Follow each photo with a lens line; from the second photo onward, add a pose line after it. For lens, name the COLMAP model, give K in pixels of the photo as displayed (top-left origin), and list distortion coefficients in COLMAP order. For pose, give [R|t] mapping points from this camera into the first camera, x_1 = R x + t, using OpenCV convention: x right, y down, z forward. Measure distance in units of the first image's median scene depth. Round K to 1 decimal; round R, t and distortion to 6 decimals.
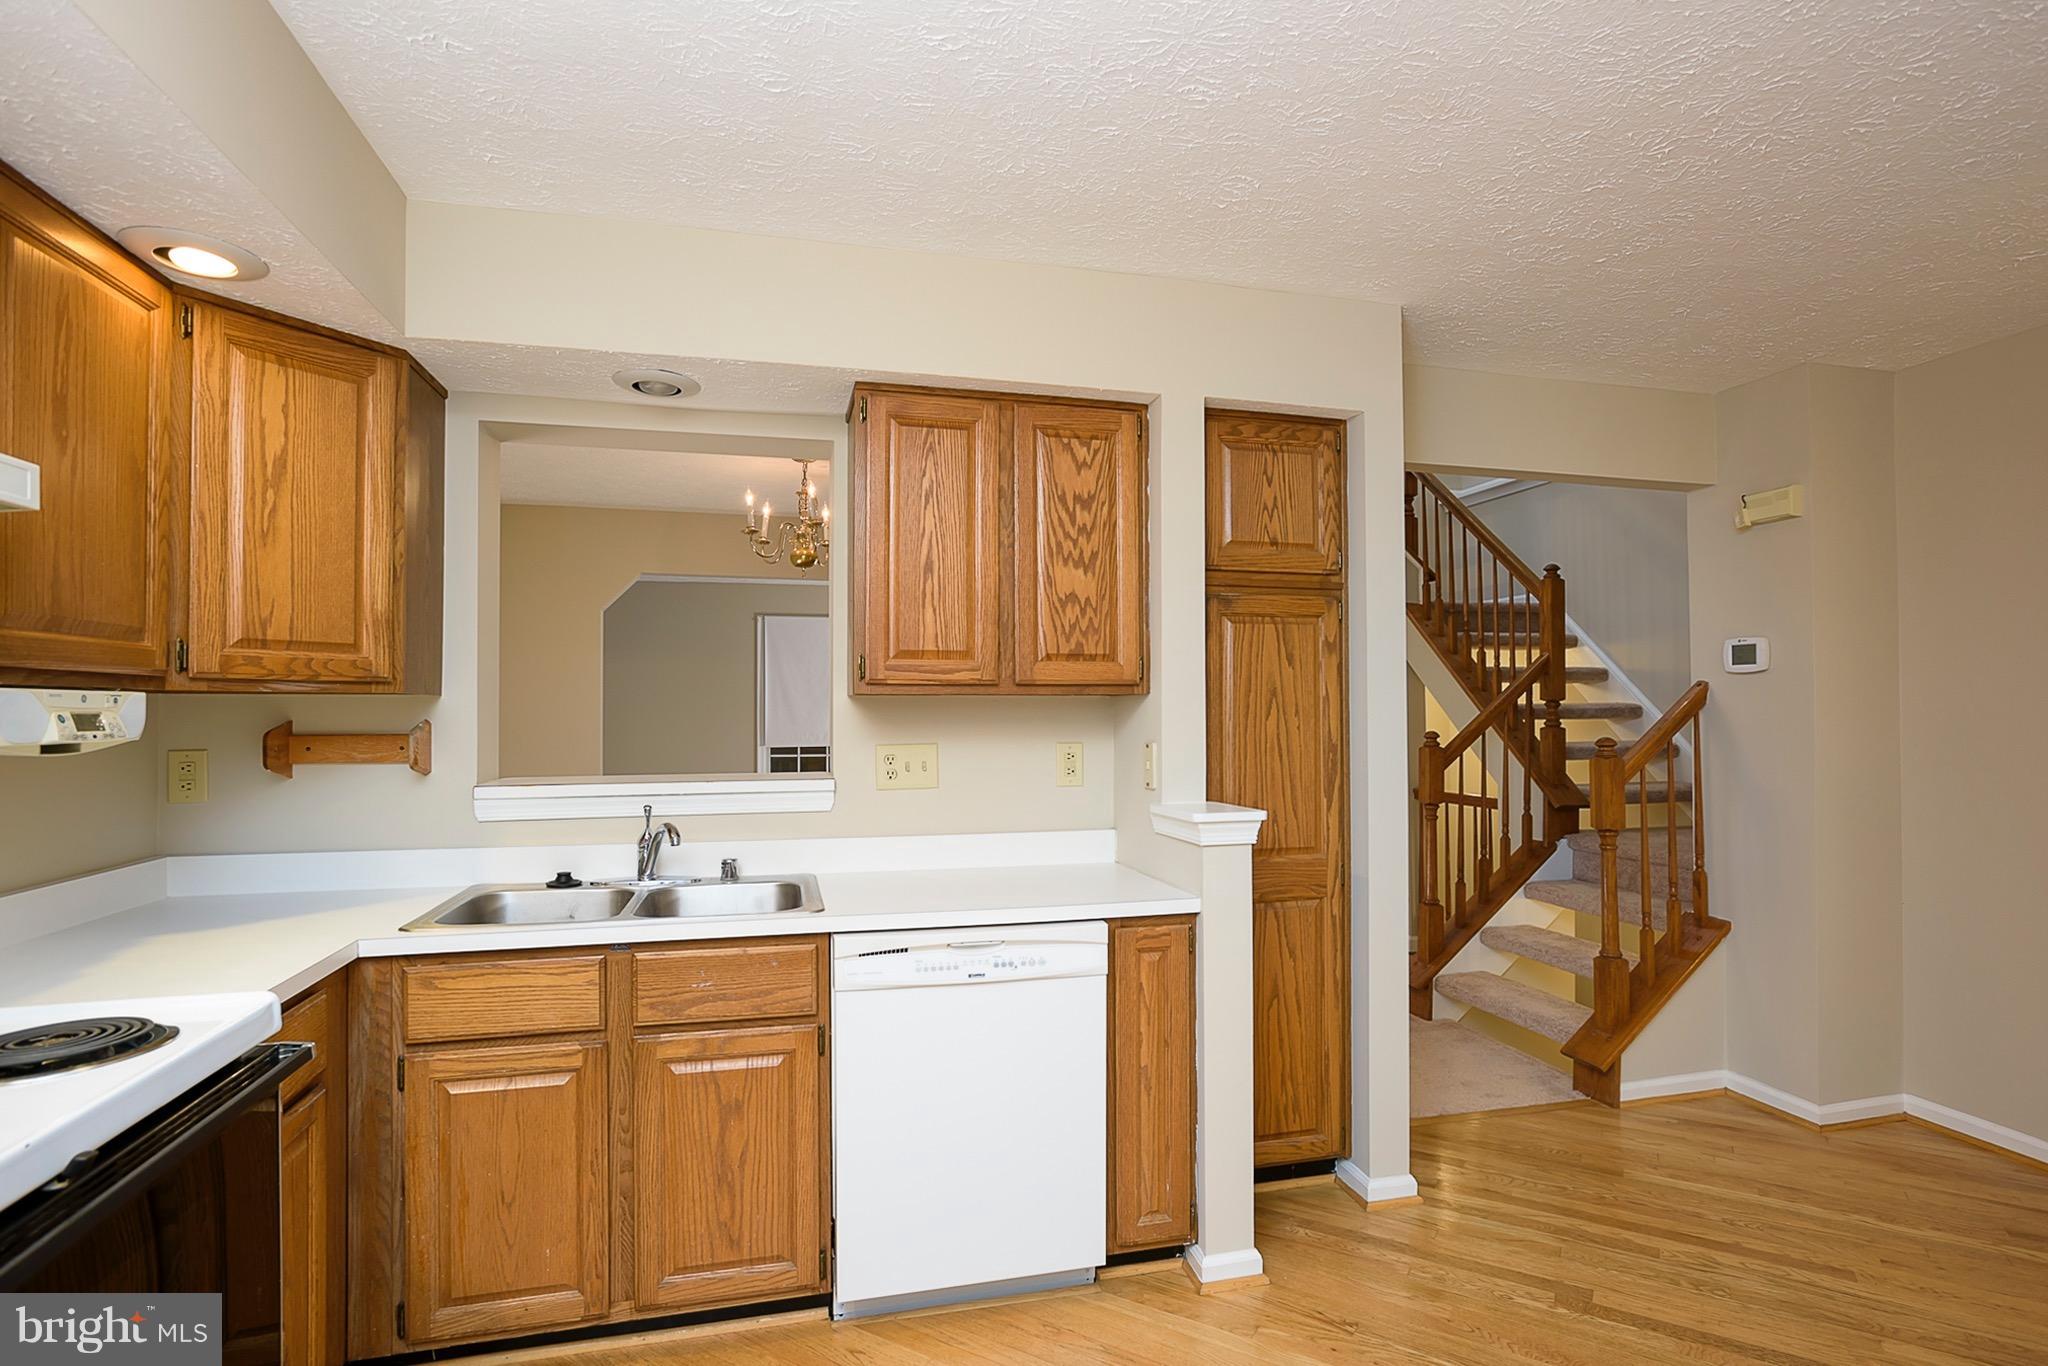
lens RADIAL K [[1072.4, 0, 1031.7], [0, 1072.4, 690.8], [0, 0, 1]] dist [-0.003868, 0.000551]
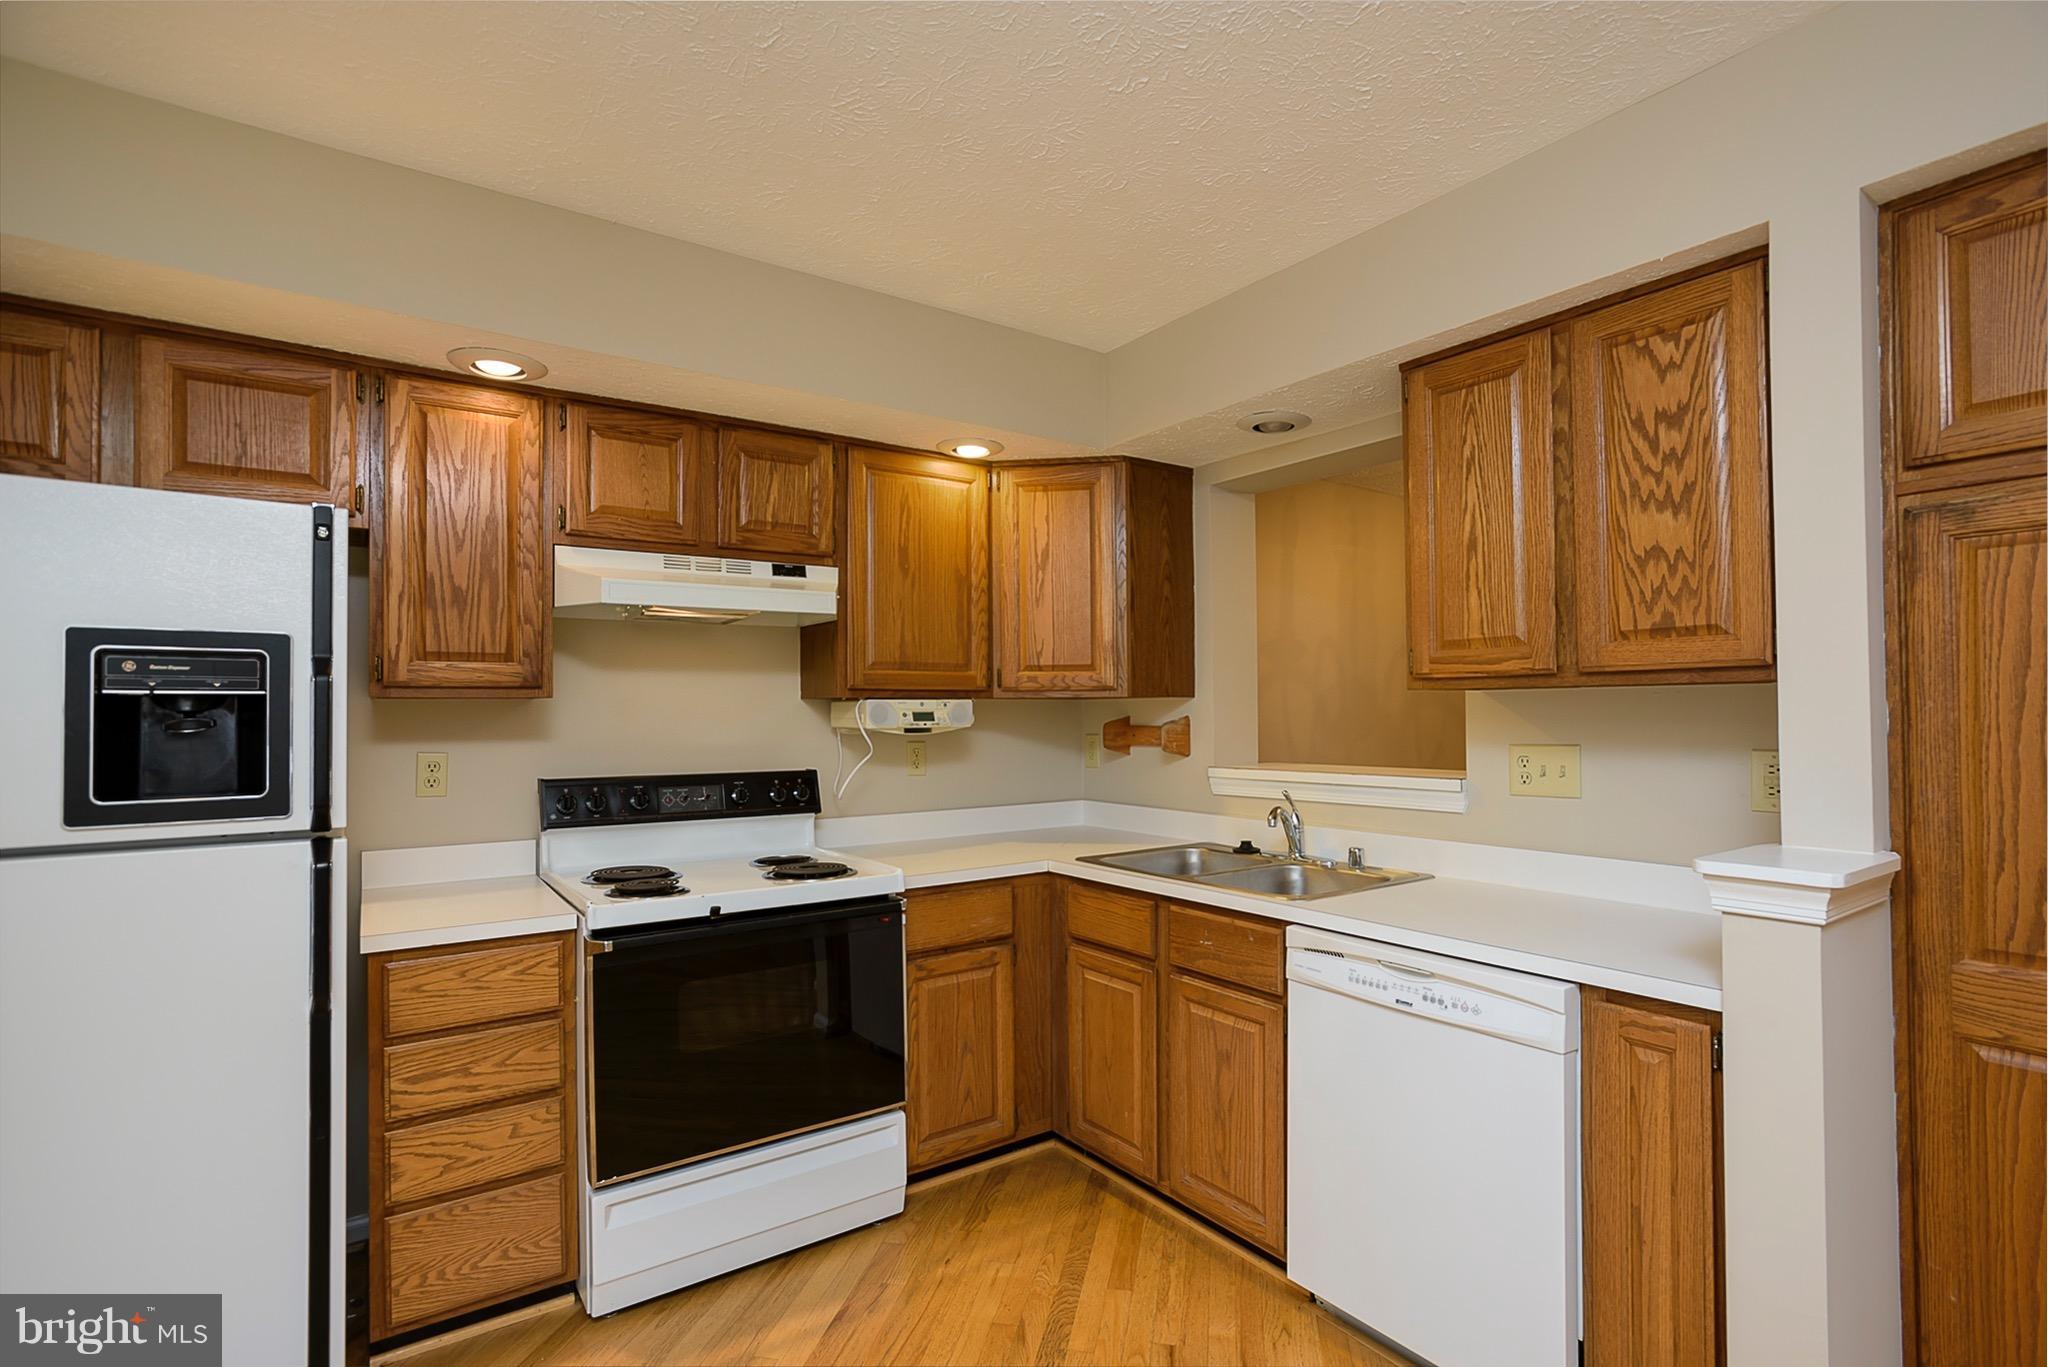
lens RADIAL K [[988.7, 0, 1027.8], [0, 988.7, 699.1], [0, 0, 1]] dist [-0.014406, 0.000573]
pose [[0.359971, -0.013922, -0.932859, 0.531555], [0.022454, 0.999728, -0.006256, 0.008918], [0.932693, -0.018695, 0.360186, 0.365735]]
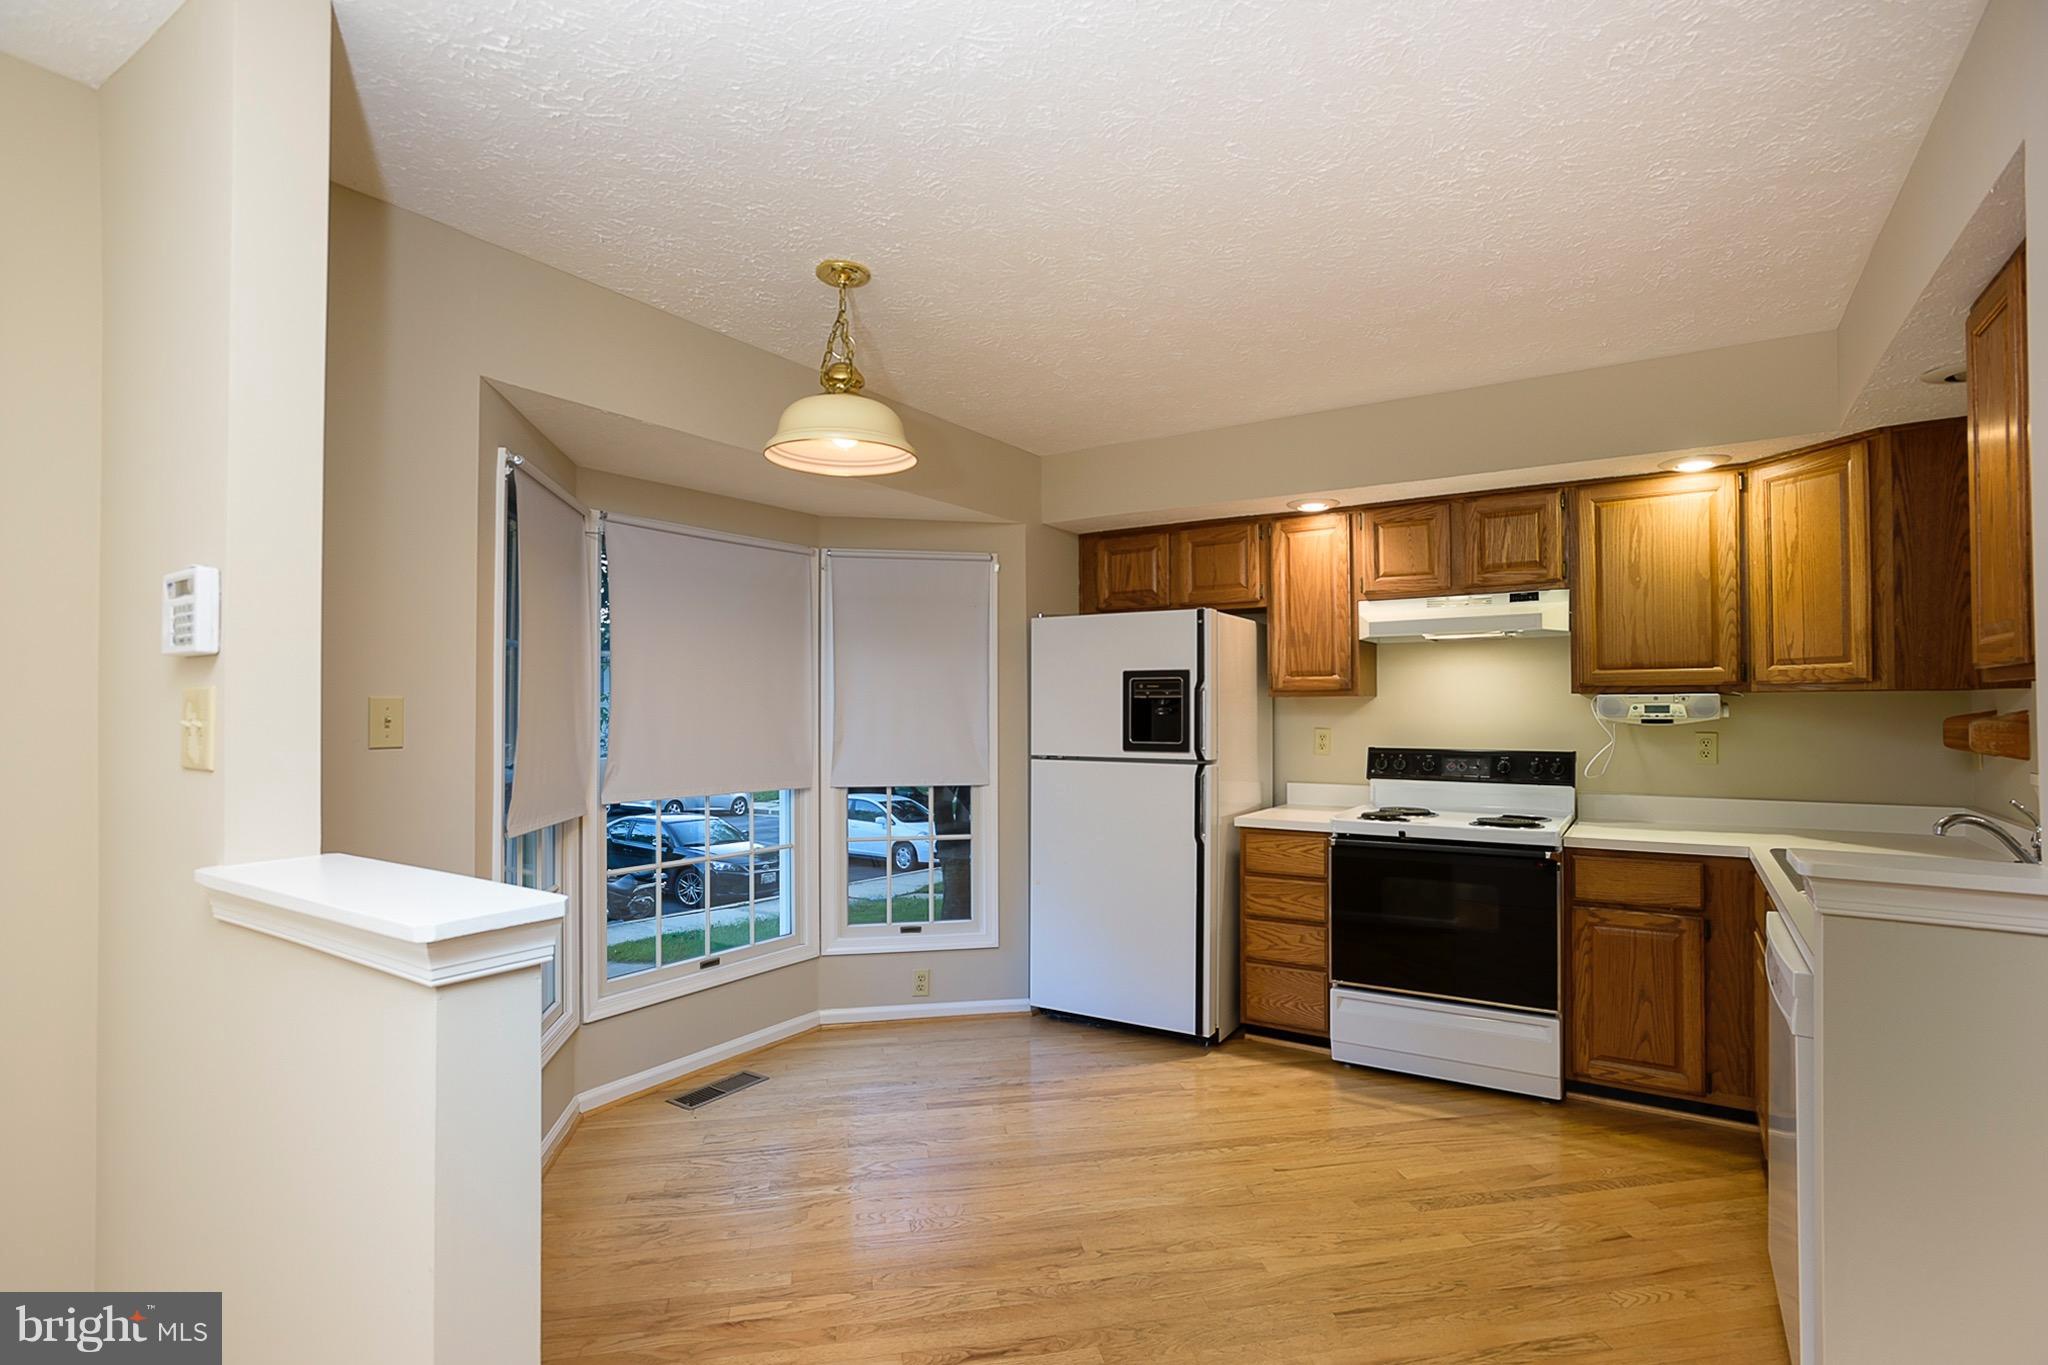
lens RADIAL K [[988.7, 0, 1027.8], [0, 988.7, 698.1], [0, 0, 1]] dist [-0.014406, 0.000573]
pose [[-0.743784, -0.005044, -0.668401, 0.893733], [0.014402, 0.999618, -0.023569, 0.023150], [0.668265, -0.027156, -0.743427, 1.077523]]
